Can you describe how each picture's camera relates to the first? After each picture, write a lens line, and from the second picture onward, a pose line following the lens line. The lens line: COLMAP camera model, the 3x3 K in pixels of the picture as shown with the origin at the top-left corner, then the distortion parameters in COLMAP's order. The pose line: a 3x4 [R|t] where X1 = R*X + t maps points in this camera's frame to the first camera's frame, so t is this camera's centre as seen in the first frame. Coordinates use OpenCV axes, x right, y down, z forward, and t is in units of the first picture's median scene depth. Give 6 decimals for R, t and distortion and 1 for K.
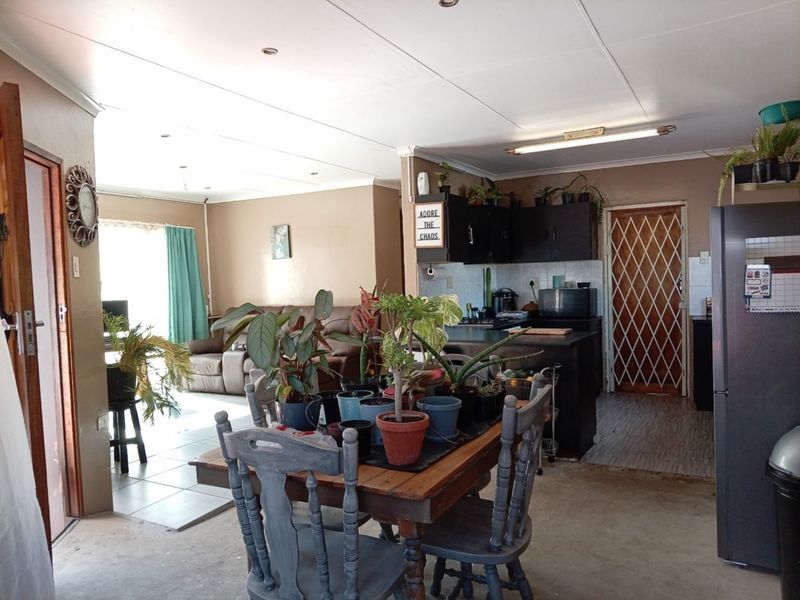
lens RADIAL K [[591.5, 0, 397.7], [0, 591.5, 304.2], [0, 0, 1]] dist [0.019099, -0.058299]
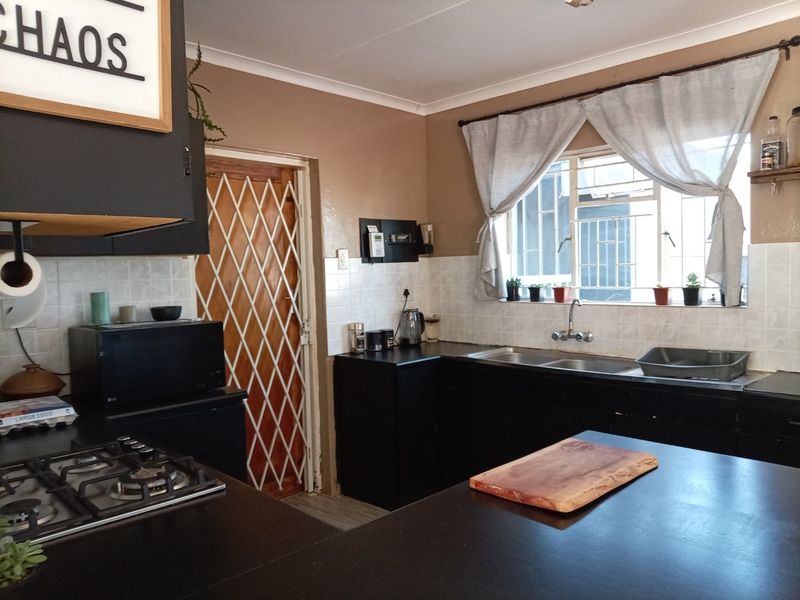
lens RADIAL K [[591.5, 0, 397.0], [0, 591.5, 312.4], [0, 0, 1]] dist [0.019099, -0.058299]
pose [[0.284338, -0.049139, 0.957464, -0.057078], [0.050946, 0.998049, 0.036093, -0.040433], [-0.957370, 0.038517, 0.286286, 0.732929]]
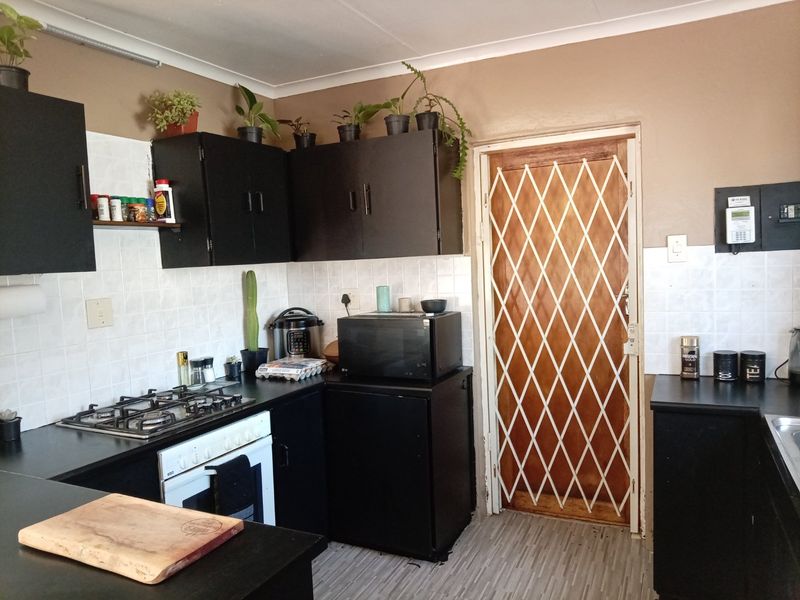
lens RADIAL K [[591.5, 0, 397.8], [0, 591.5, 306.0], [0, 0, 1]] dist [0.019099, -0.058299]
pose [[0.997615, -0.017469, 0.066770, 0.258935], [0.015243, 0.999315, 0.033708, -0.050394], [-0.067313, -0.032610, 0.997199, 0.530529]]
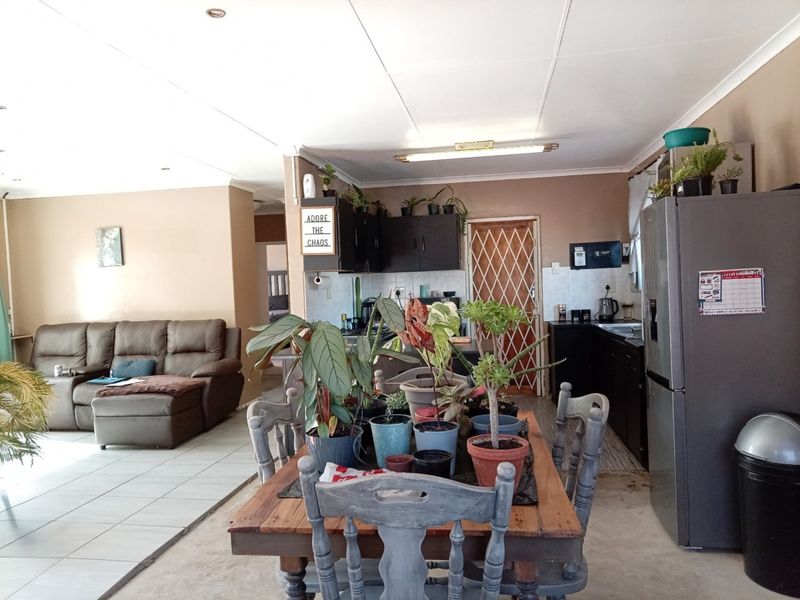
lens RADIAL K [[591.5, 0, 393.6], [0, 591.5, 302.9], [0, 0, 1]] dist [0.019099, -0.058299]
pose [[0.939349, -0.013414, 0.342701, -0.133024], [0.020859, 0.999619, -0.018049, -0.000223], [-0.342328, 0.024103, 0.939271, 0.071255]]
